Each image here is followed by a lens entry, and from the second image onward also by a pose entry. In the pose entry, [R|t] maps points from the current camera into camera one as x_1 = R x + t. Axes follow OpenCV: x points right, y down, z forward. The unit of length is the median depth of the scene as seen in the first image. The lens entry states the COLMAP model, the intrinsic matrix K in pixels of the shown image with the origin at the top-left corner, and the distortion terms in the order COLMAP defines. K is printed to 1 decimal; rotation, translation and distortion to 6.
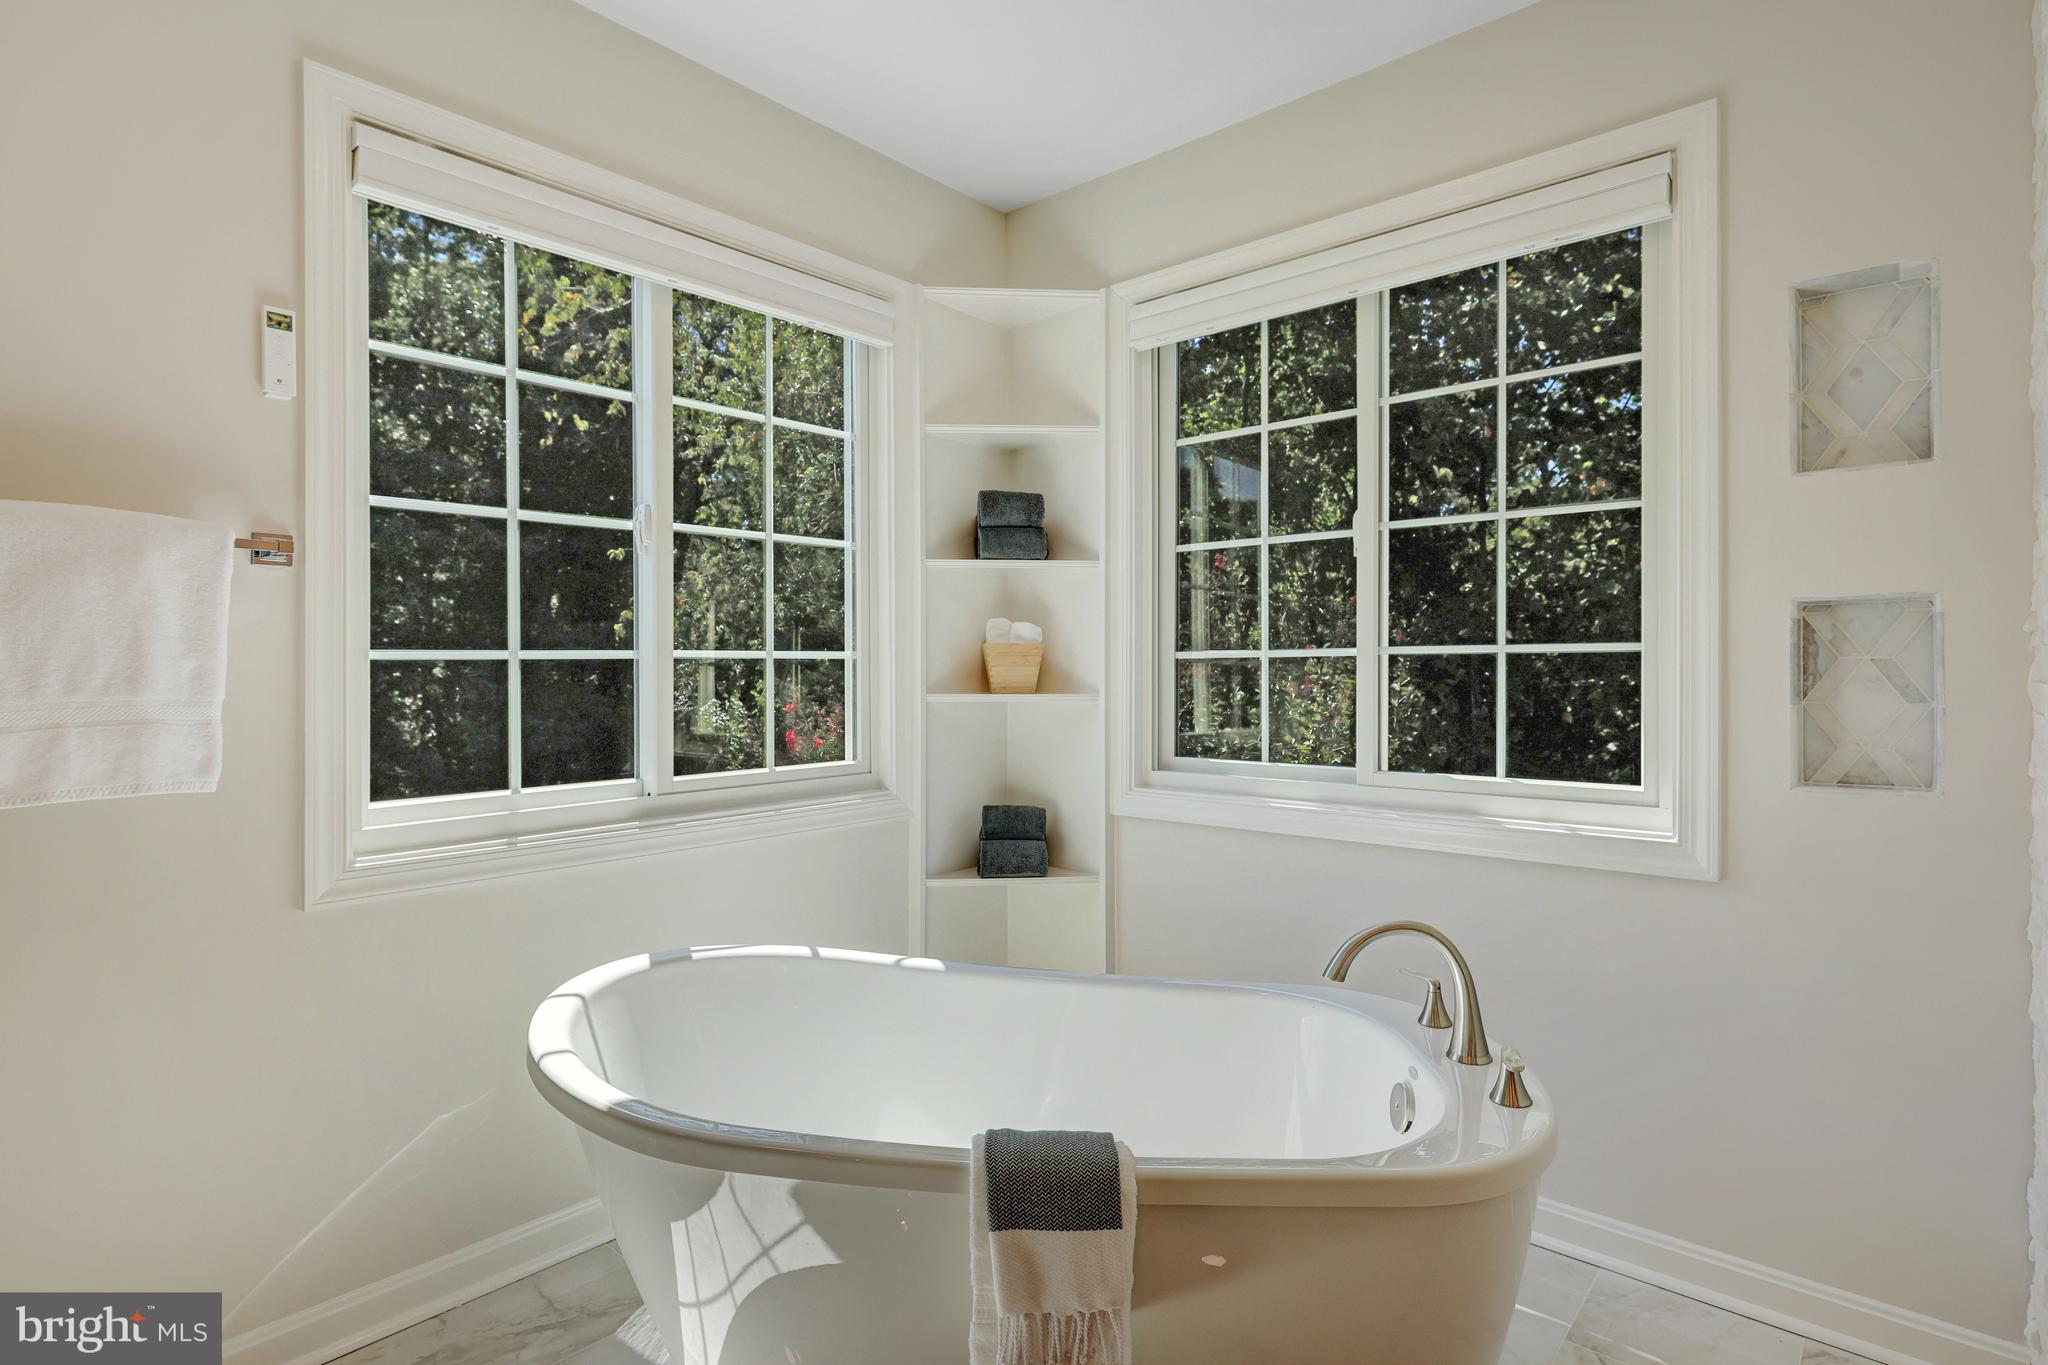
lens RADIAL K [[1037.0, 0, 1027.4], [0, 1037.0, 658.4], [0, 0, 1]] dist [0.036979, -0.031335]
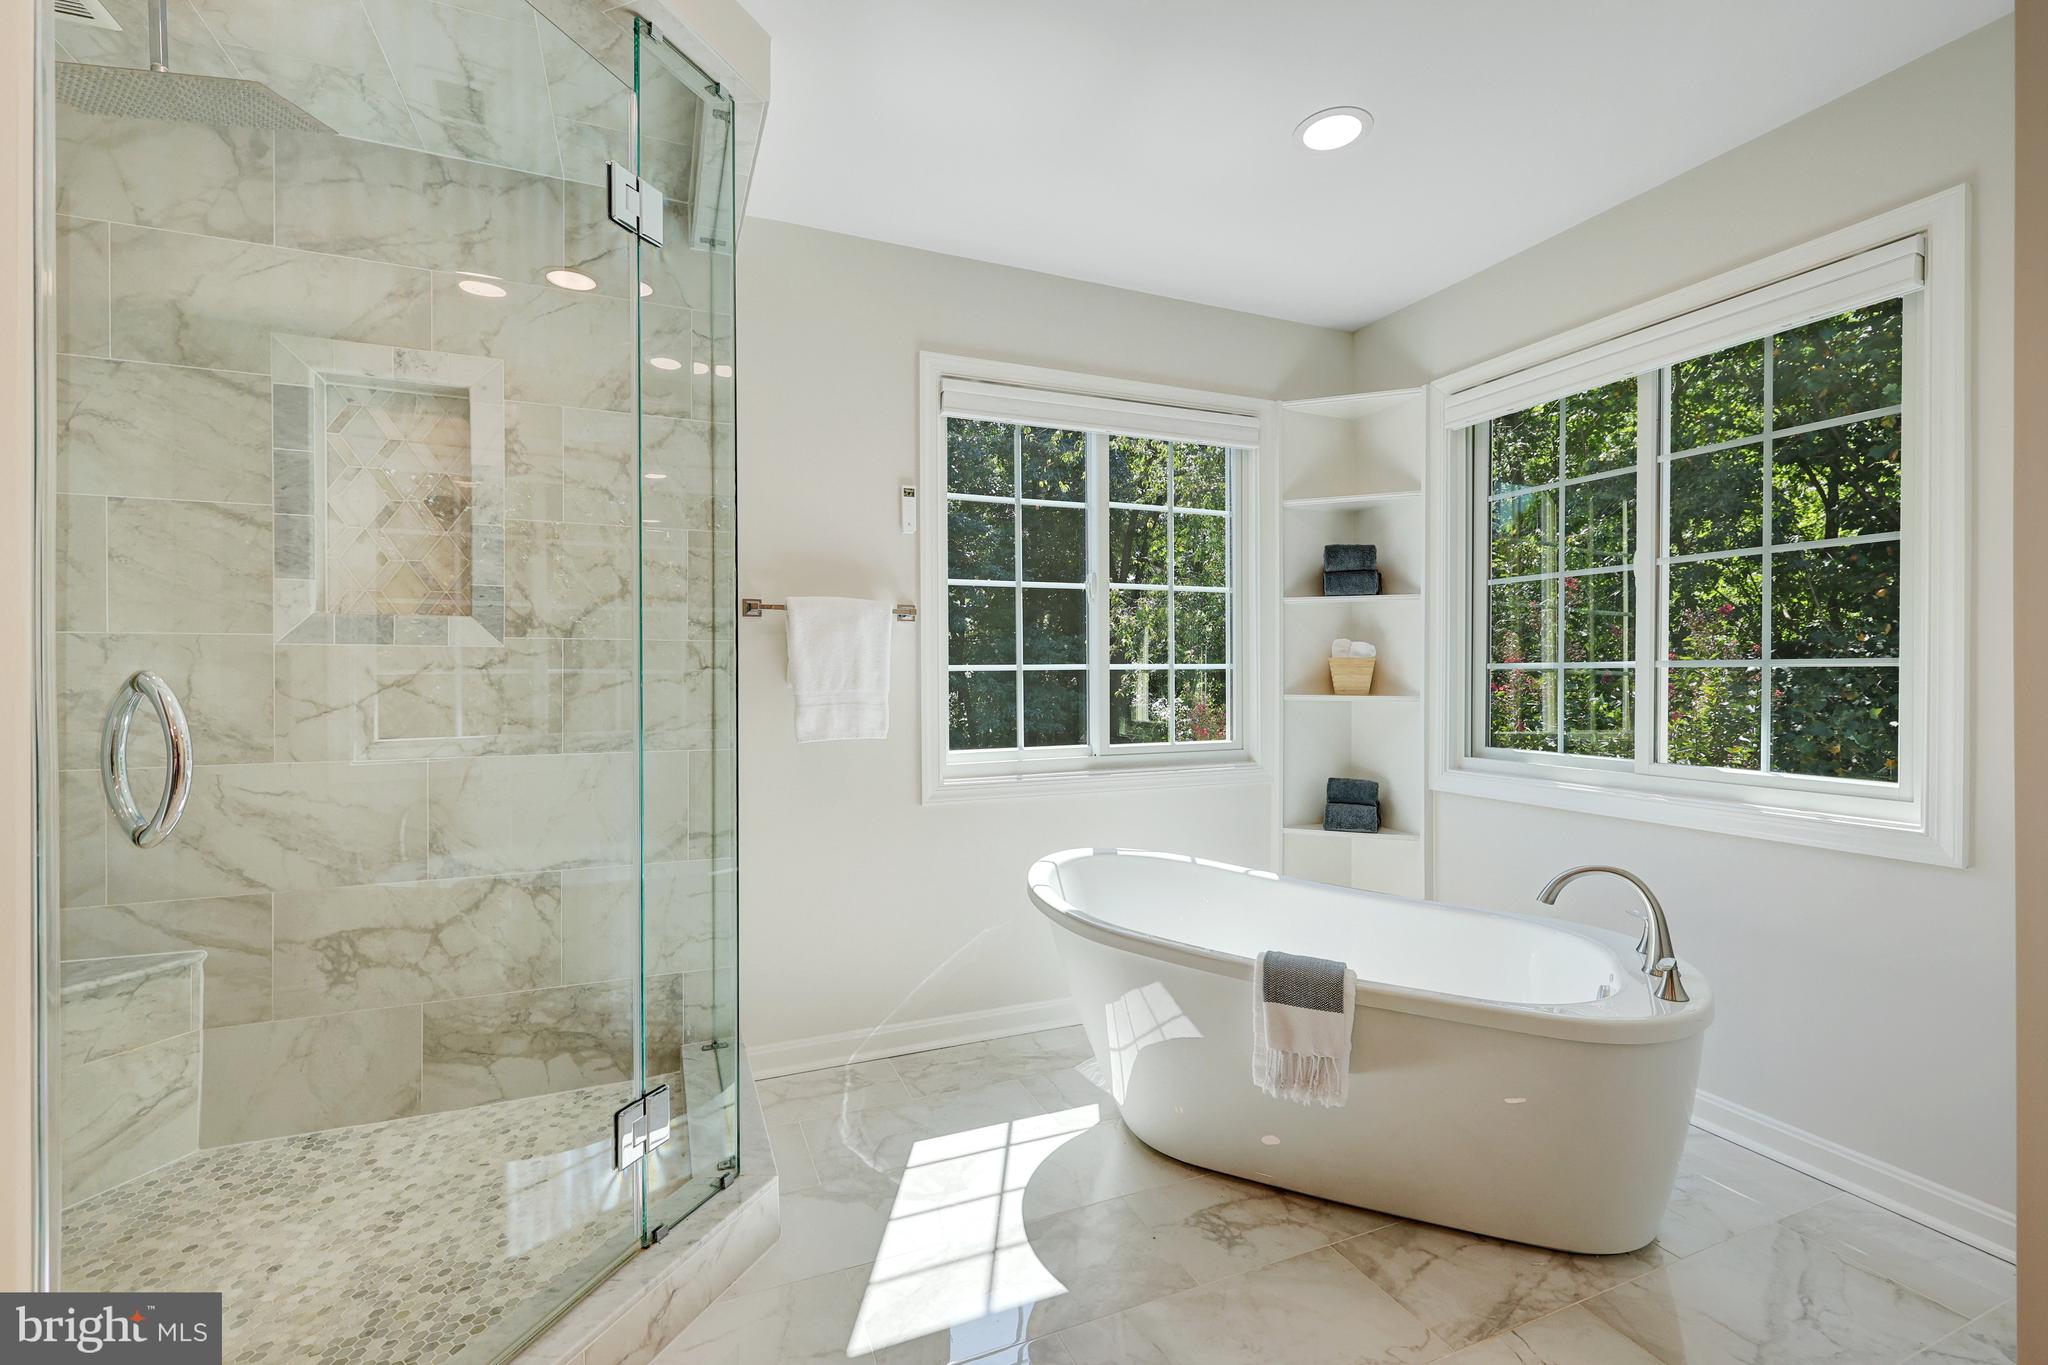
lens RADIAL K [[889.2, 0, 1024.0], [0, 889.2, 682.5], [0, 0, 1]] dist [0.000018, -0.000005]
pose [[0.898679, 0.008773, -0.438519, 0.132728], [0.001025, 0.999755, 0.022102, -0.010257], [0.438606, -0.020312, 0.898450, -0.264476]]
